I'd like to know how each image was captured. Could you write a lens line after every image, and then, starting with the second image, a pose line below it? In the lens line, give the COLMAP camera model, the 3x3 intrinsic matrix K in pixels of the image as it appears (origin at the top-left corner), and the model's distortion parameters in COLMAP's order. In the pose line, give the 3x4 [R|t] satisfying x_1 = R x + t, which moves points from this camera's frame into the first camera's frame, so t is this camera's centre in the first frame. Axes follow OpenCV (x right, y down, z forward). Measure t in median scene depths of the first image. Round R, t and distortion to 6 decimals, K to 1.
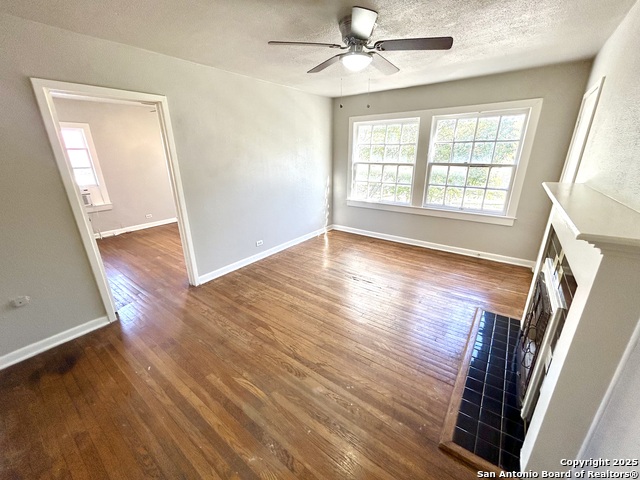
lens RADIAL K [[256.4, 0, 322.8], [0, 256.4, 241.3], [0, 0, 1]] dist [-0.002512, 0.000245]
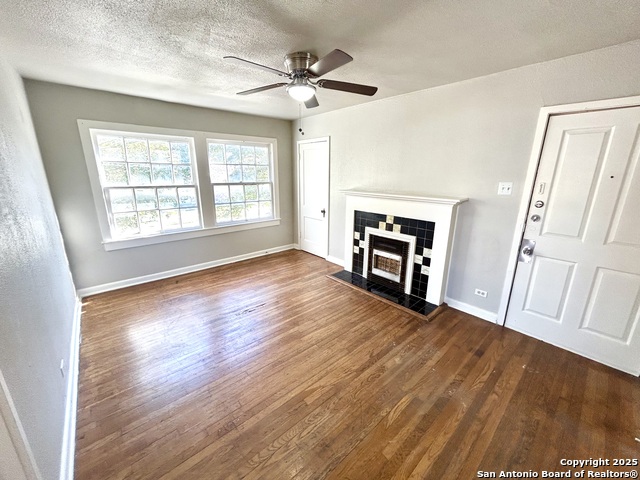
lens RADIAL K [[256.4, 0, 320.7], [0, 256.4, 238.5], [0, 0, 1]] dist [-0.002512, 0.000245]
pose [[0.207630, -0.236215, 0.949259, -0.543948], [0.315873, 0.934612, 0.163480, -0.139826], [-0.925805, 0.265902, 0.268667, 0.410953]]
